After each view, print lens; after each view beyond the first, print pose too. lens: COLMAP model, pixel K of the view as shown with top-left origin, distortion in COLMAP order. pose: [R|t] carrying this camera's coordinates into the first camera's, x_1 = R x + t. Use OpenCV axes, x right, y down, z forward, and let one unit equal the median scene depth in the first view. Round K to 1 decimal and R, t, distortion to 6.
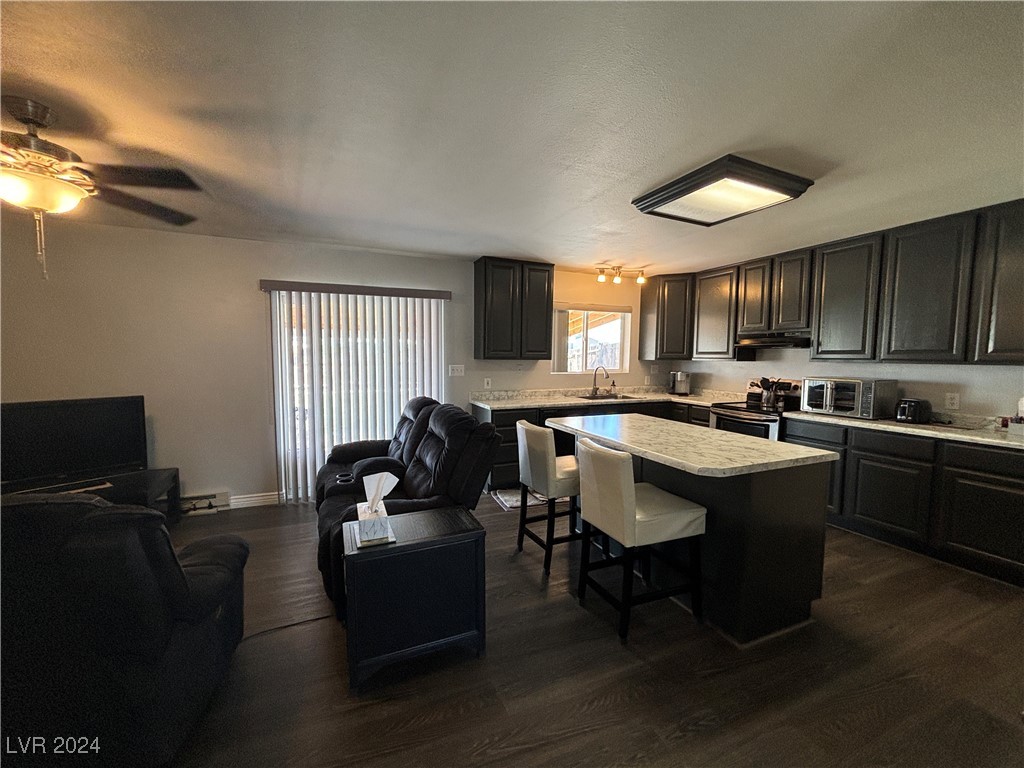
lens RADIAL K [[413.8, 0, 514.4], [0, 413.8, 383.1], [0, 0, 1]] dist [0.005220, 0.000746]
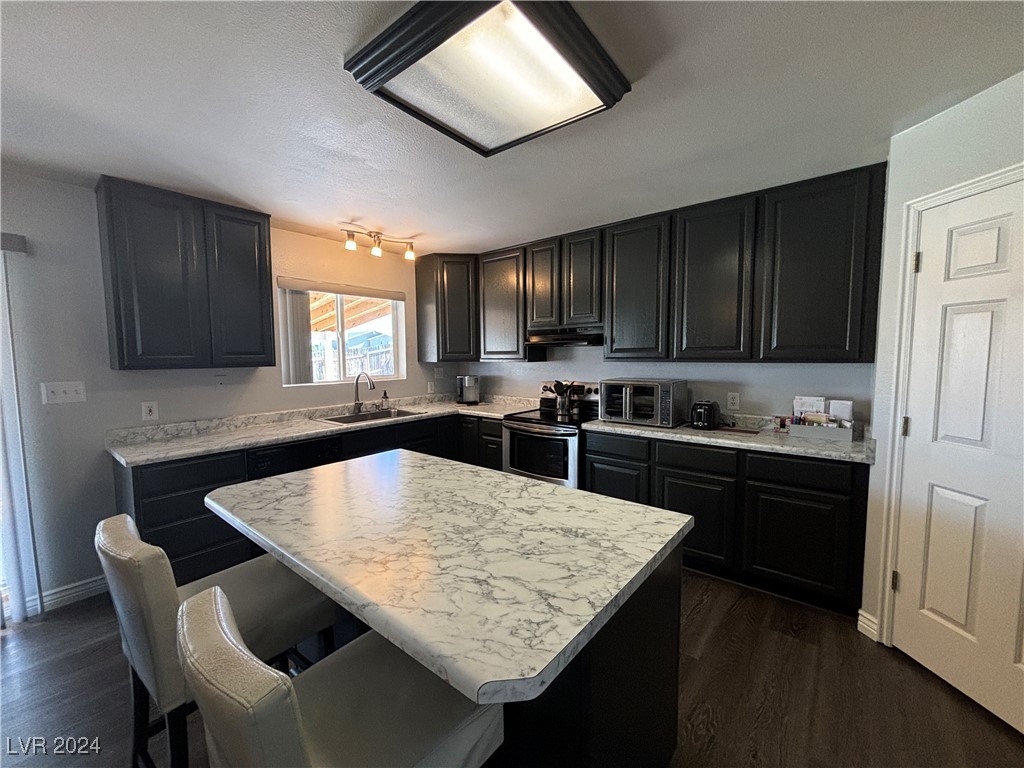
lens RADIAL K [[413.8, 0, 508.4], [0, 413.8, 384.1], [0, 0, 1]] dist [0.005220, 0.000746]
pose [[0.896199, -0.047959, 0.441052, 0.155442], [0.045911, 0.998828, 0.015321, -0.027330], [-0.441270, 0.006519, 0.897351, 0.322238]]
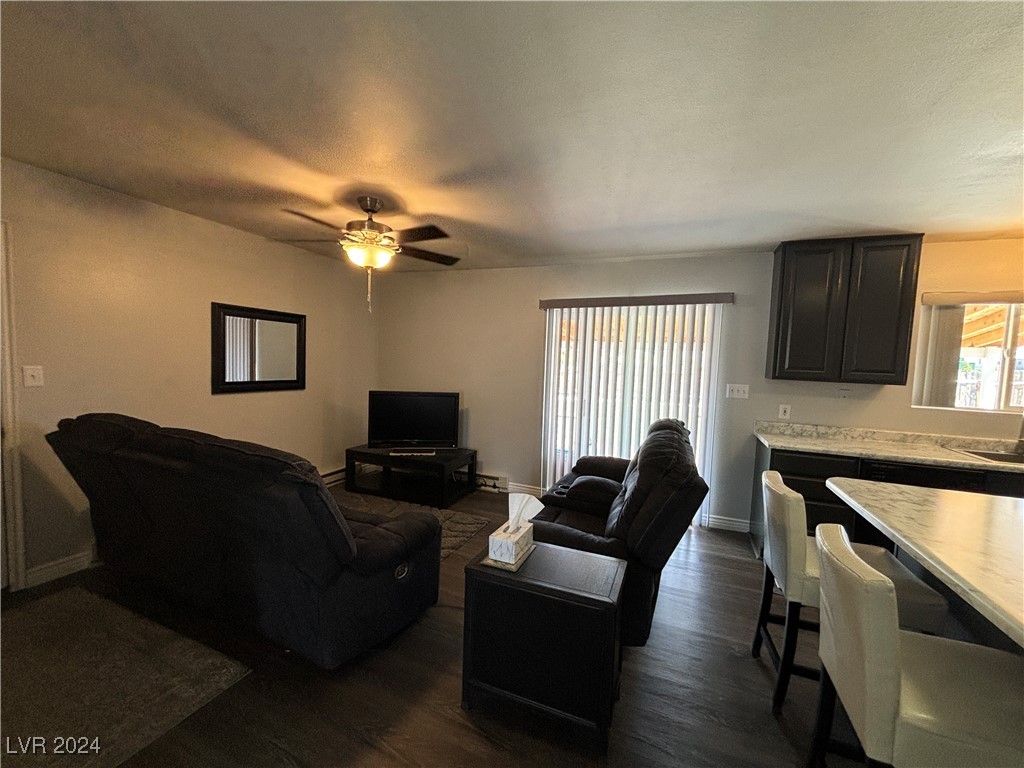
lens RADIAL K [[413.8, 0, 513.0], [0, 413.8, 386.2], [0, 0, 1]] dist [0.005220, 0.000746]
pose [[0.691606, 0.064753, -0.719367, 0.159883], [-0.080070, 0.996708, 0.012737, -0.018616], [0.717823, 0.048791, 0.694514, 0.154458]]
